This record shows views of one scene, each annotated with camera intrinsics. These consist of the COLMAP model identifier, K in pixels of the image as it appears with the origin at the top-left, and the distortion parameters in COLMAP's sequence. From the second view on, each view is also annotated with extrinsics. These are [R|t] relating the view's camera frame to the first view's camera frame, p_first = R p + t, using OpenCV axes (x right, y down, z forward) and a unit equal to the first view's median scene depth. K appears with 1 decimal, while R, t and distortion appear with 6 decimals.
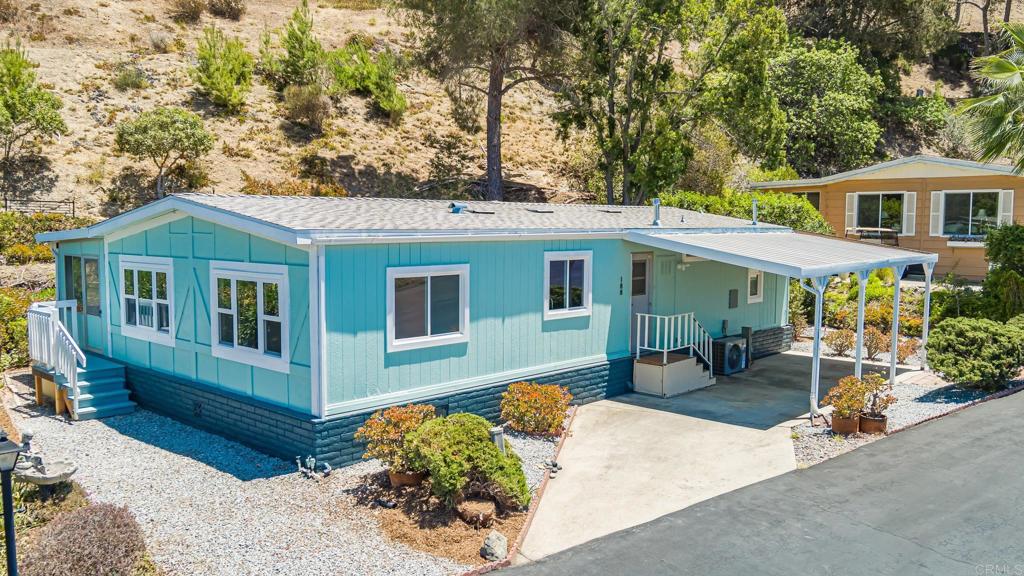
lens RADIAL K [[832.5, 0, 509.5], [0, 832.5, 292.9], [0, 0, 1]] dist [-0.051438, 0.004137]
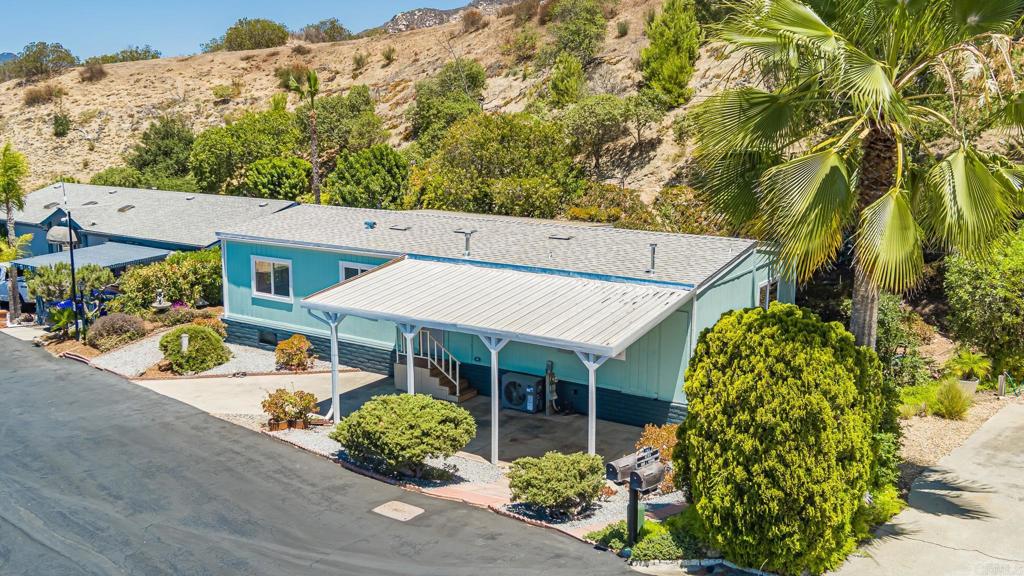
lens RADIAL K [[927.5, 0, 490.9], [0, 927.5, 284.6], [0, 0, 1]] dist [-0.052310, -0.001239]
pose [[0.163415, 0.173554, -0.971172, 1.743934], [-0.090513, 0.982890, 0.160418, -0.304148], [0.982397, 0.061689, 0.176328, 0.976858]]
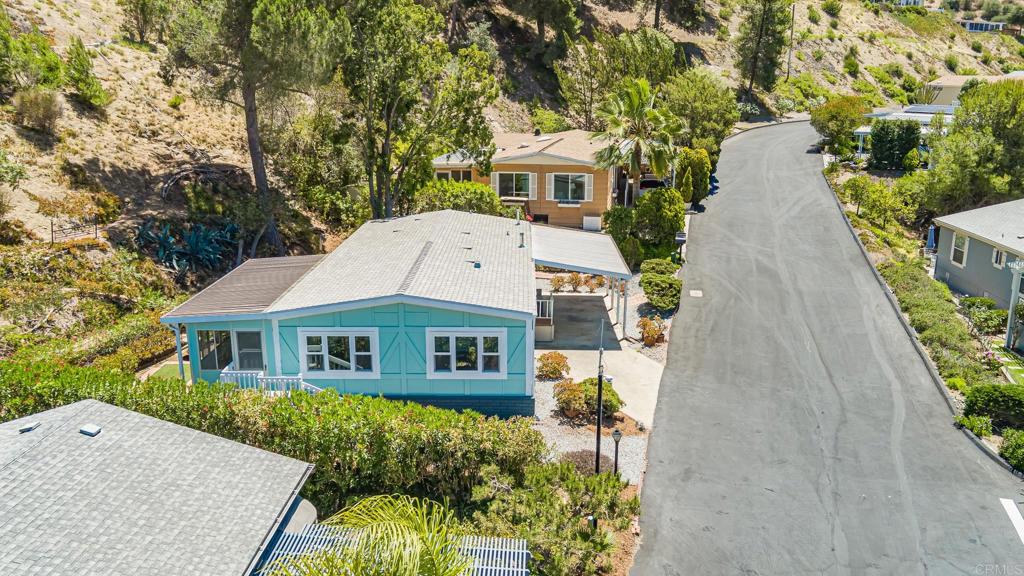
lens RADIAL K [[832.5, 0, 509.5], [0, 832.5, 292.9], [0, 0, 1]] dist [-0.051438, 0.004137]
pose [[0.742660, -0.173843, 0.646710, -1.226932], [0.062705, 0.979527, 0.191300, -0.395189], [-0.666726, -0.101519, 0.738356, -0.376954]]
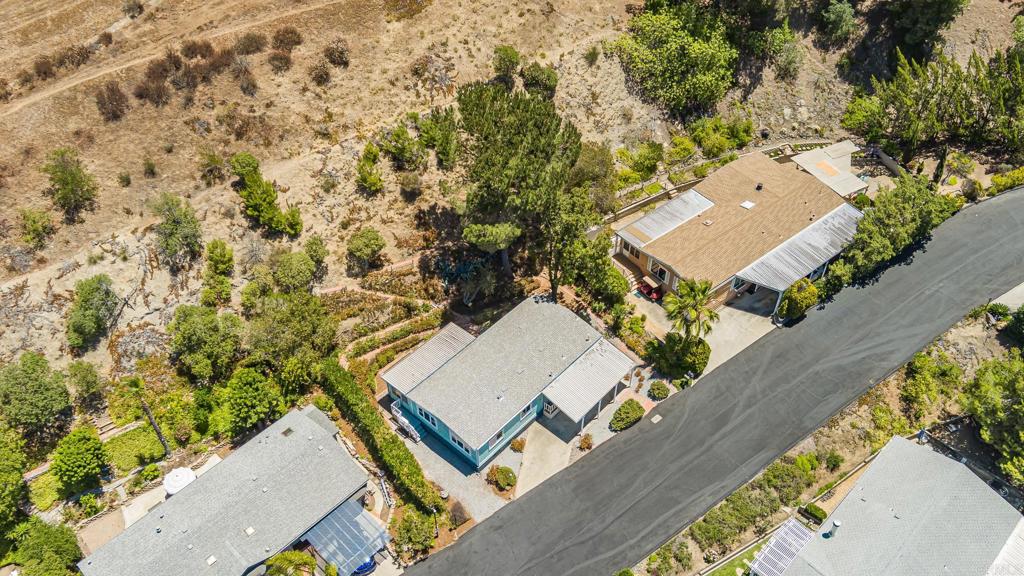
lens RADIAL K [[832.5, 0, 509.5], [0, 832.5, 292.9], [0, 0, 1]] dist [-0.051438, 0.004137]
pose [[0.999922, -0.012458, 0.001329, -0.010080], [0.008537, 0.755144, 0.655503, -3.385505], [-0.009170, -0.655440, 0.755191, -1.884721]]
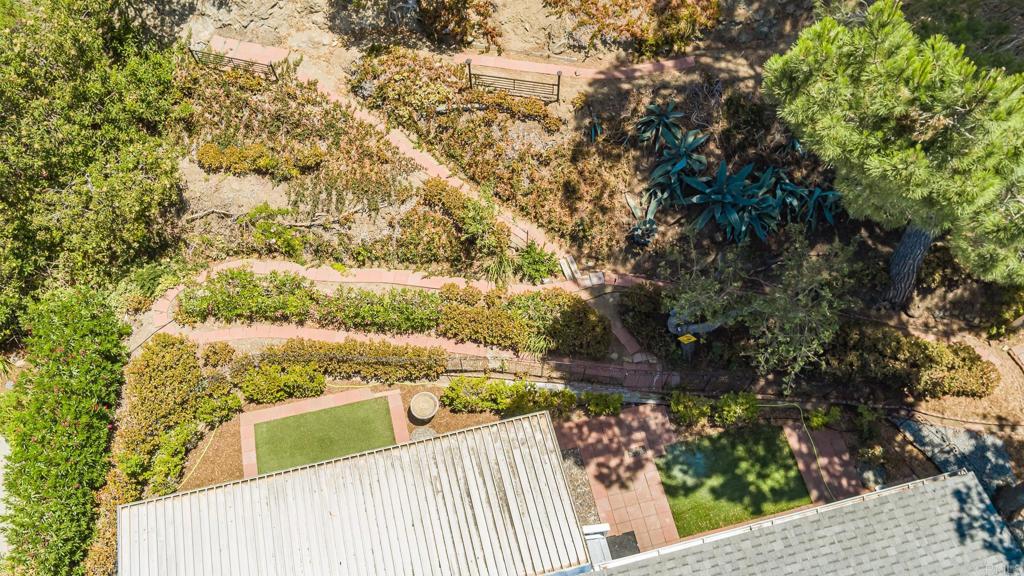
lens RADIAL K [[832.5, 0, 509.5], [0, 832.5, 292.9], [0, 0, 1]] dist [-0.051438, 0.004137]
pose [[0.837698, 0.480823, -0.258982, -0.178282], [-0.053392, 0.544039, 0.837359, -1.087958], [0.543518, -0.687627, 0.481412, 1.190010]]
